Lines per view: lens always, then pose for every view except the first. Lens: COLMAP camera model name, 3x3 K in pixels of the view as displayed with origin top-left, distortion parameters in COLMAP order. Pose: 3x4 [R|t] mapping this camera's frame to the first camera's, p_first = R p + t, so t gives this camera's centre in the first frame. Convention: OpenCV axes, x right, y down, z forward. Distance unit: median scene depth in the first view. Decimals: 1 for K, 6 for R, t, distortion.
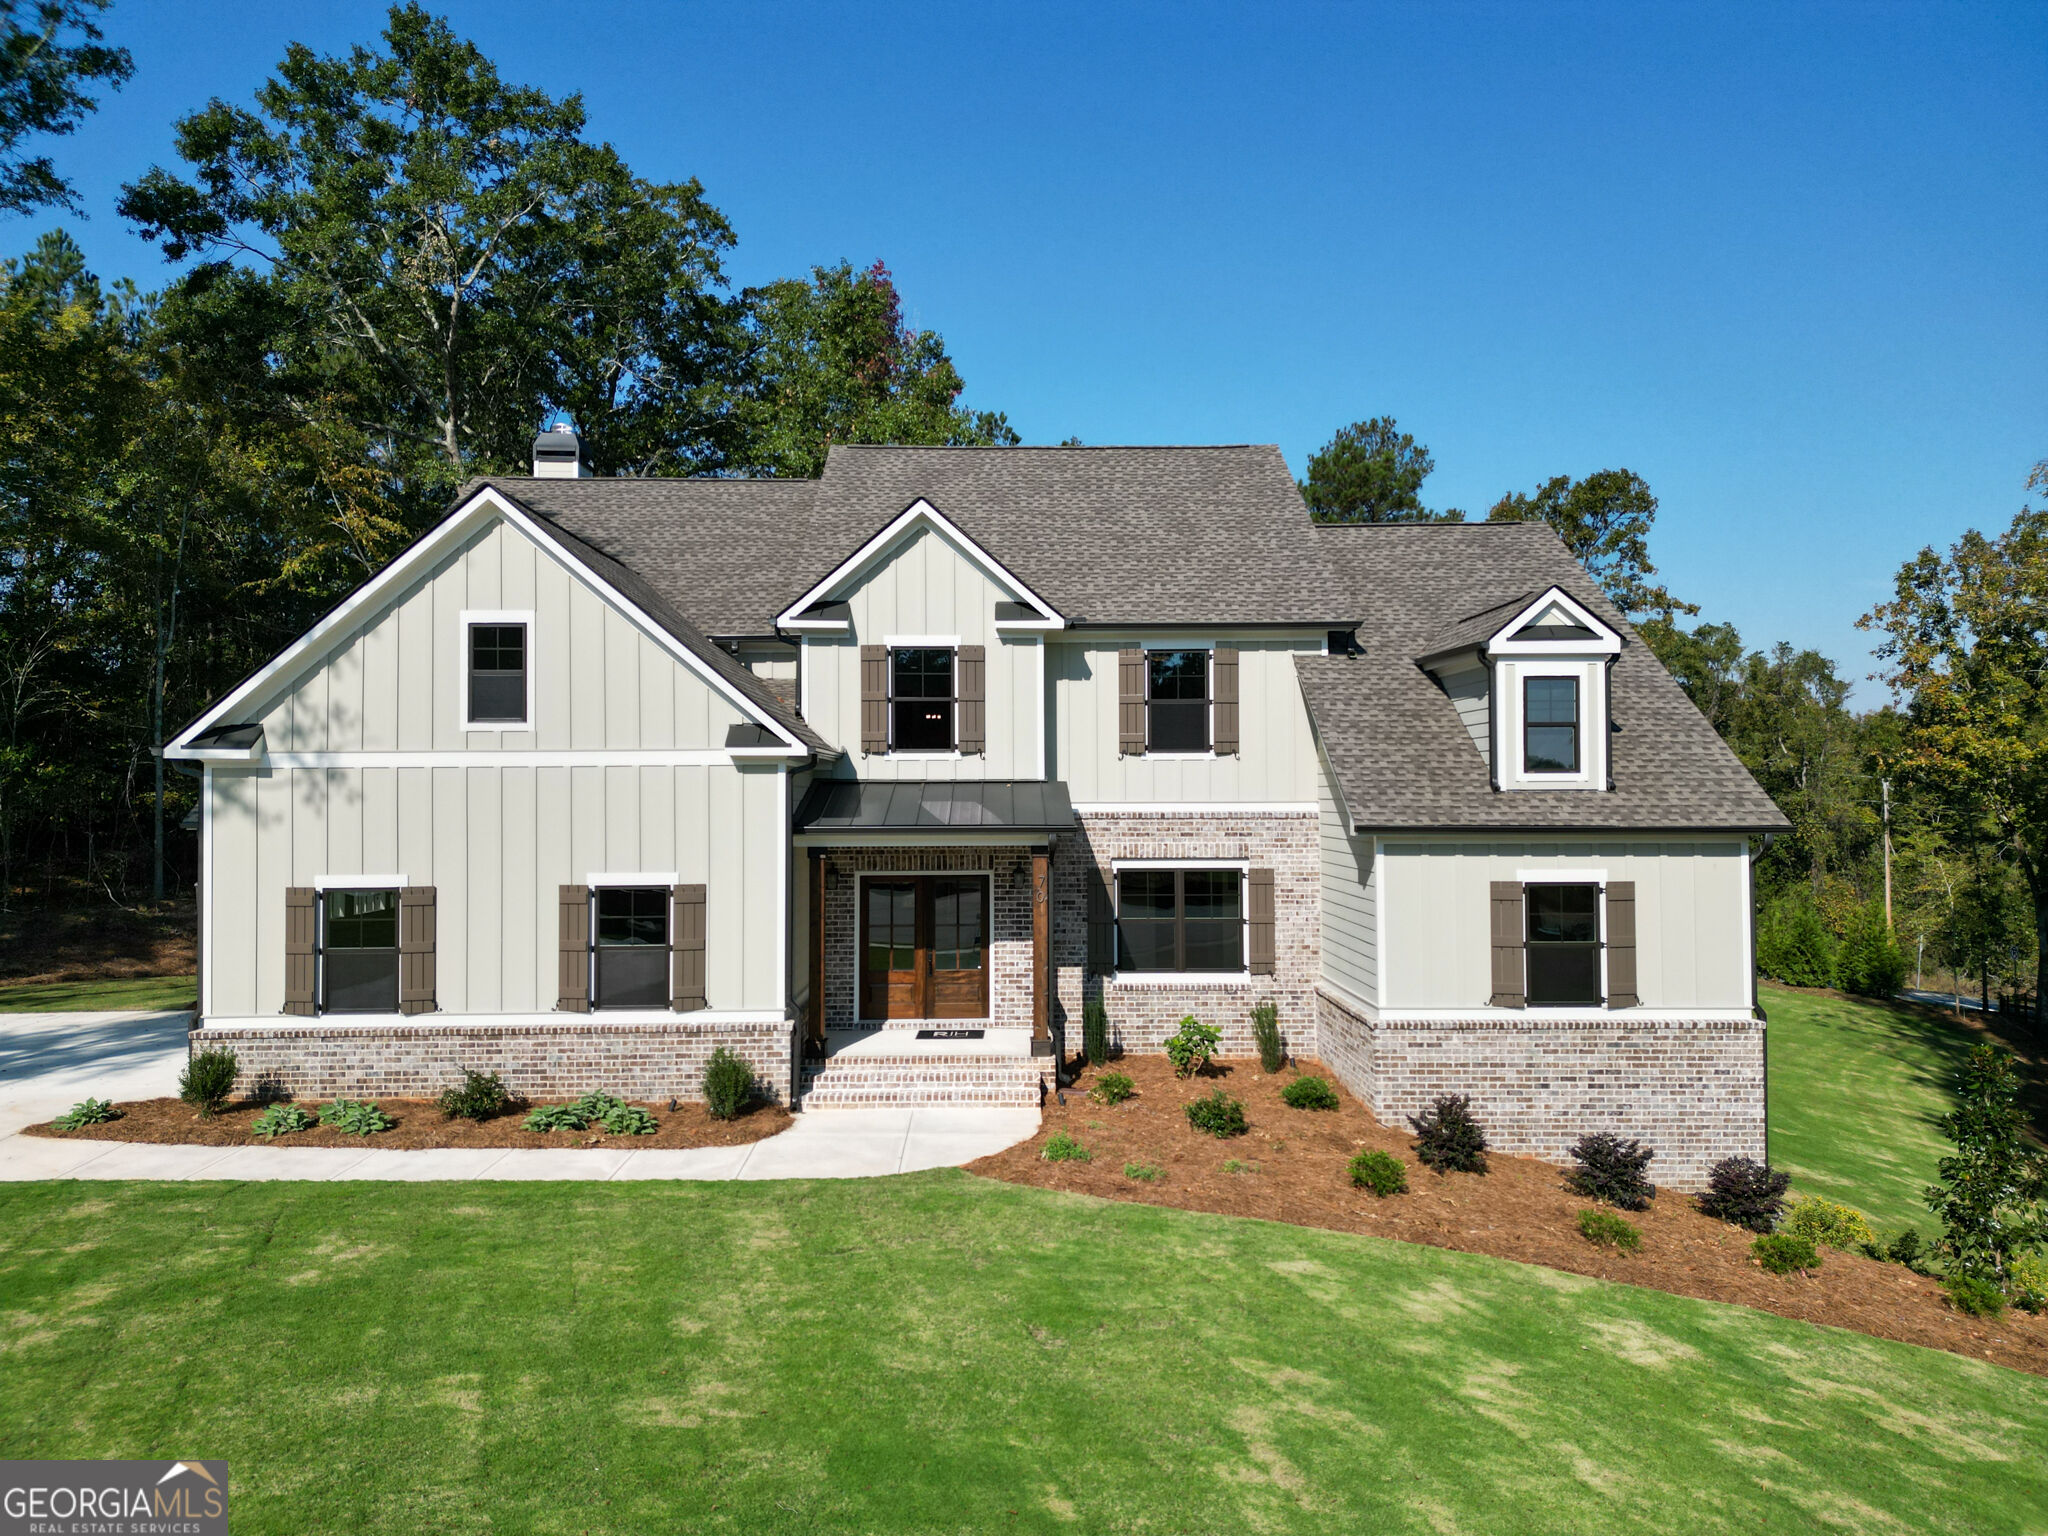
lens RADIAL K [[1421.4, 0, 1015.9], [0, 1421.4, 770.2], [0, 0, 1]] dist [0.075900, -0.062054]
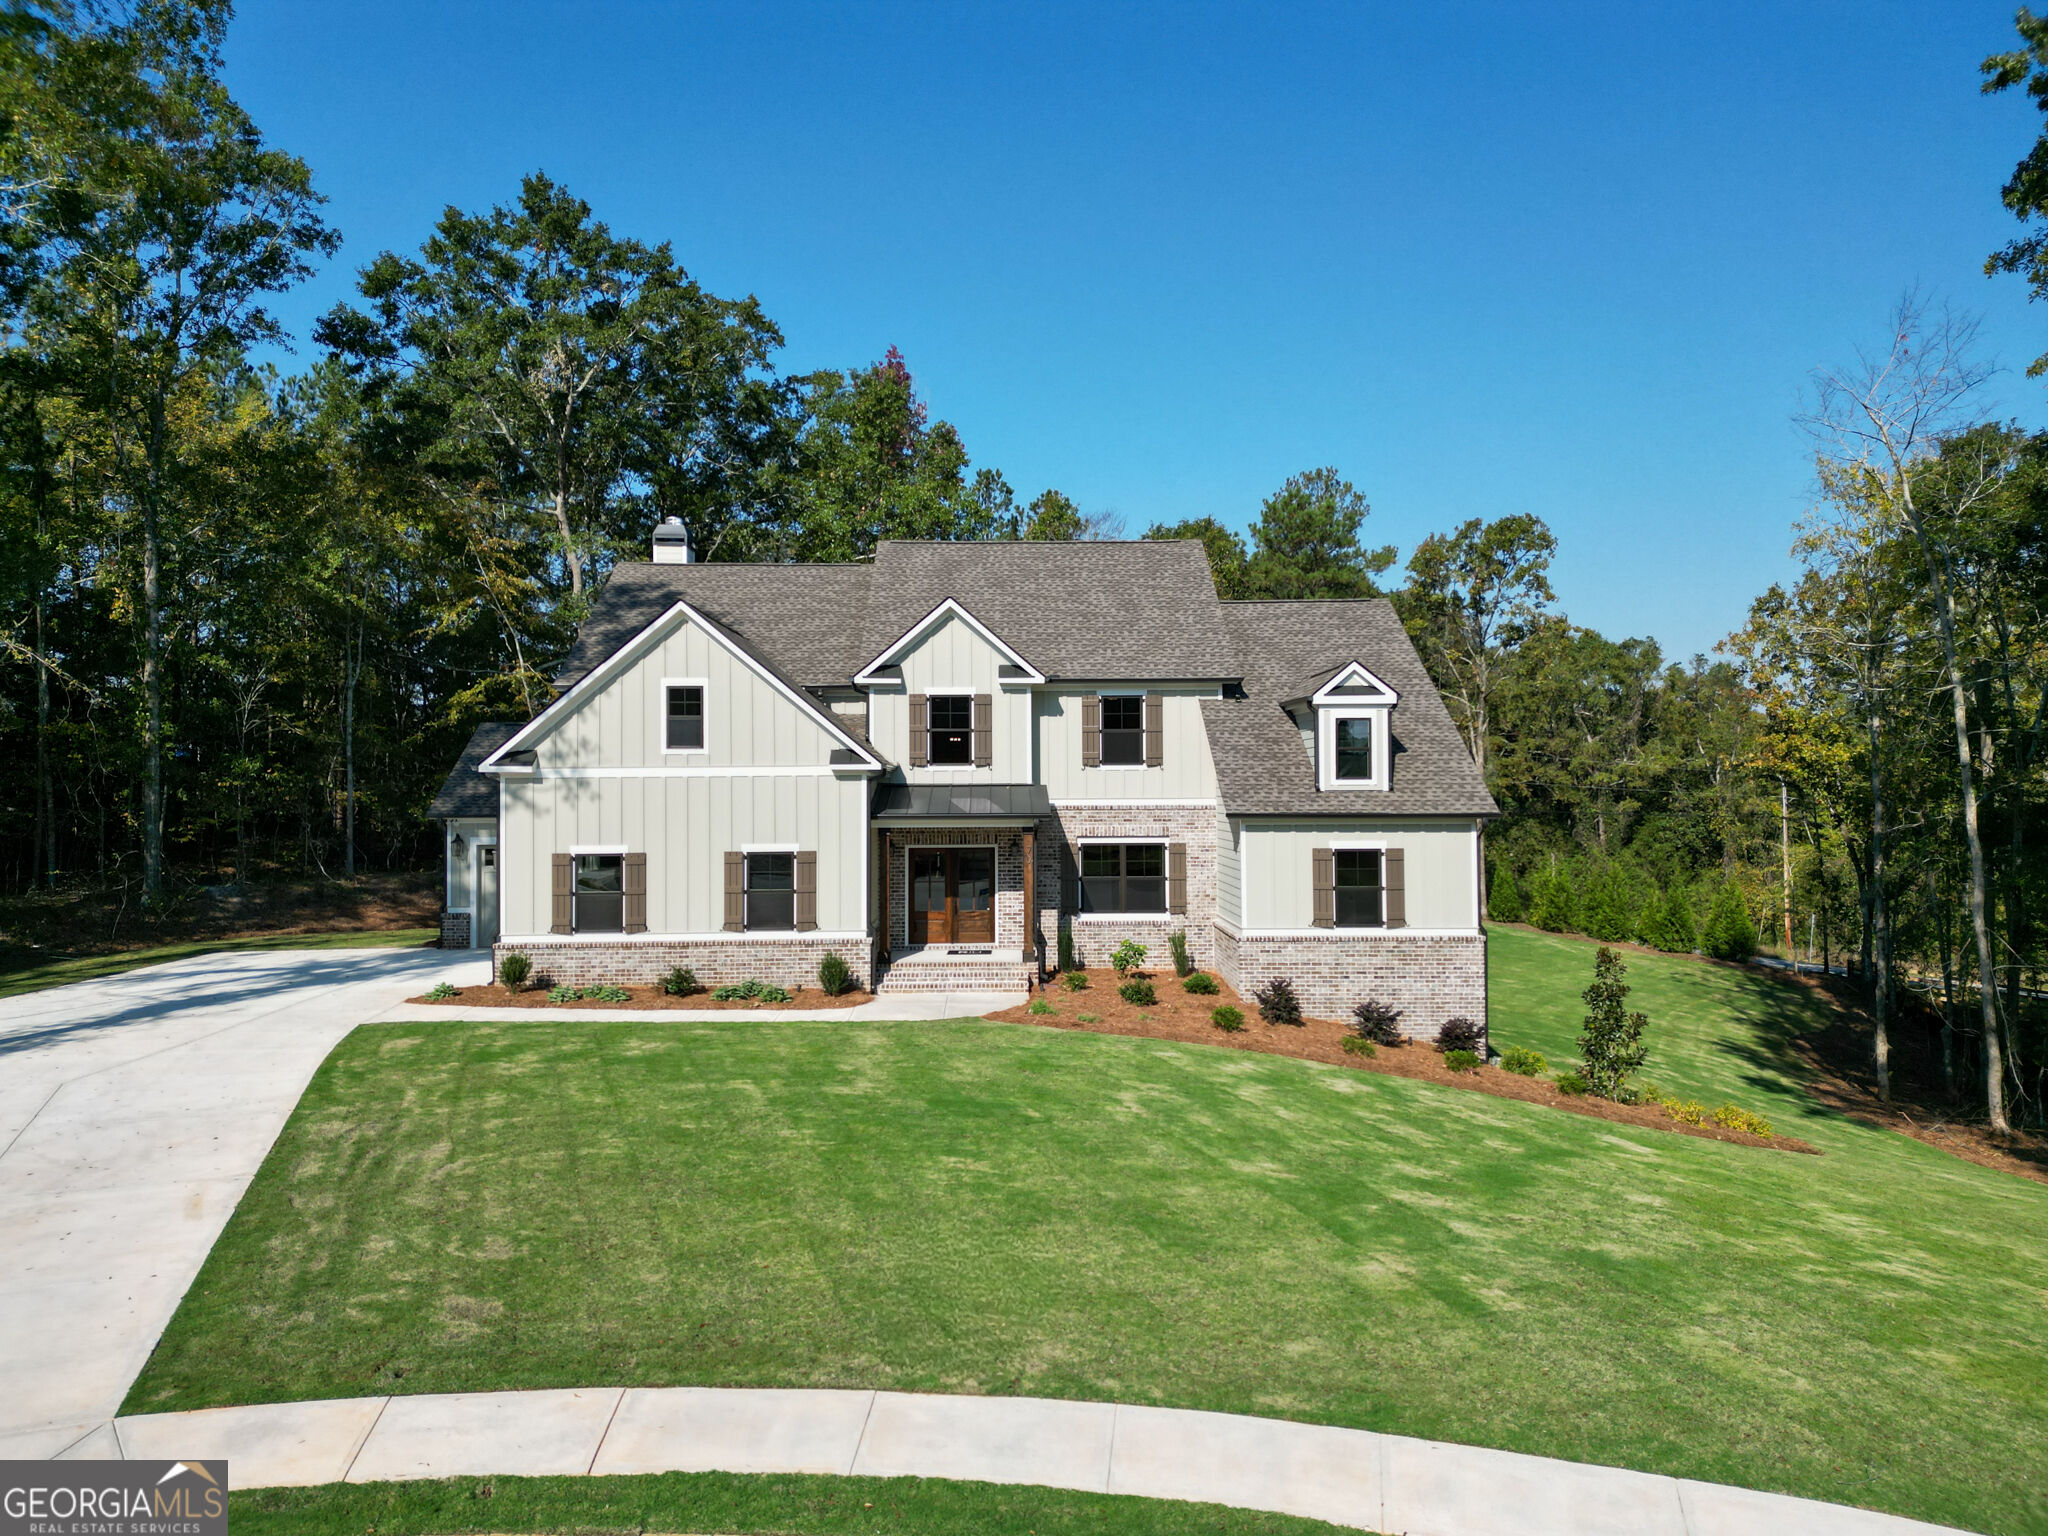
lens RADIAL K [[1423.6, 0, 1014.0], [0, 1423.6, 764.4], [0, 0, 1]] dist [0.124717, -0.154380]
pose [[0.999998, -0.001609, 0.001289, -0.000494], [0.001610, 0.999998, -0.001115, -0.012908], [-0.001288, 0.001117, 0.999999, -0.541845]]
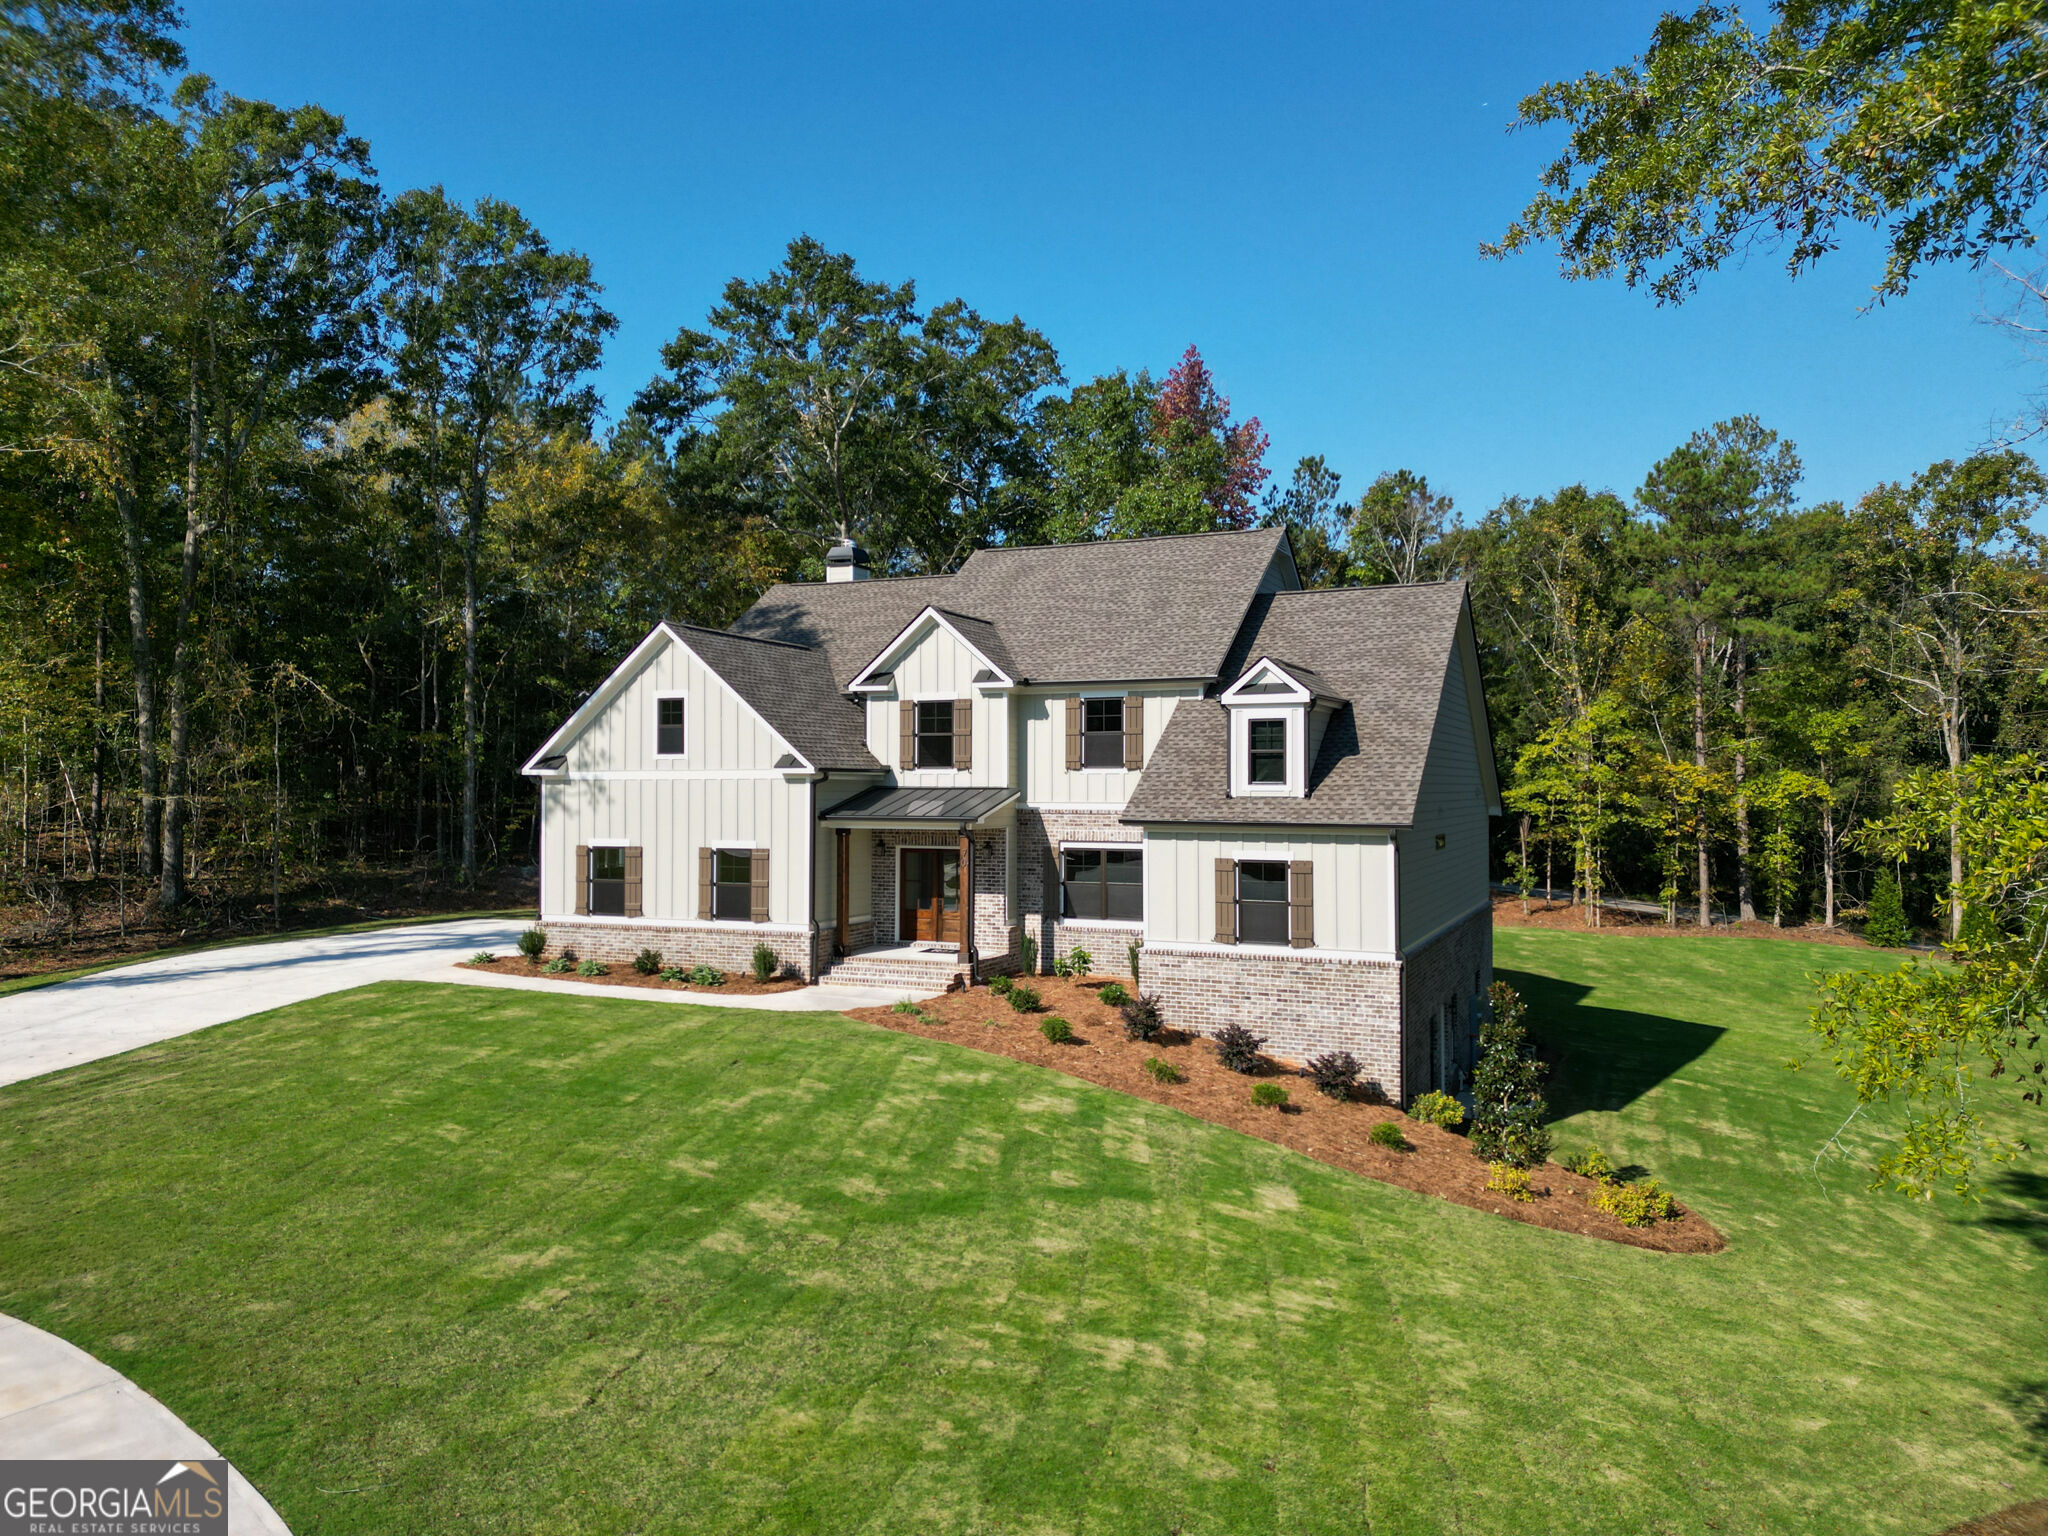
lens RADIAL K [[1423.6, 0, 1014.0], [0, 1423.6, 764.4], [0, 0, 1]] dist [0.124717, -0.154380]
pose [[0.910291, -0.001991, -0.413965, 0.704891], [0.002007, 0.999998, -0.000396, -0.018184], [0.413964, -0.000470, 0.910293, -0.403874]]
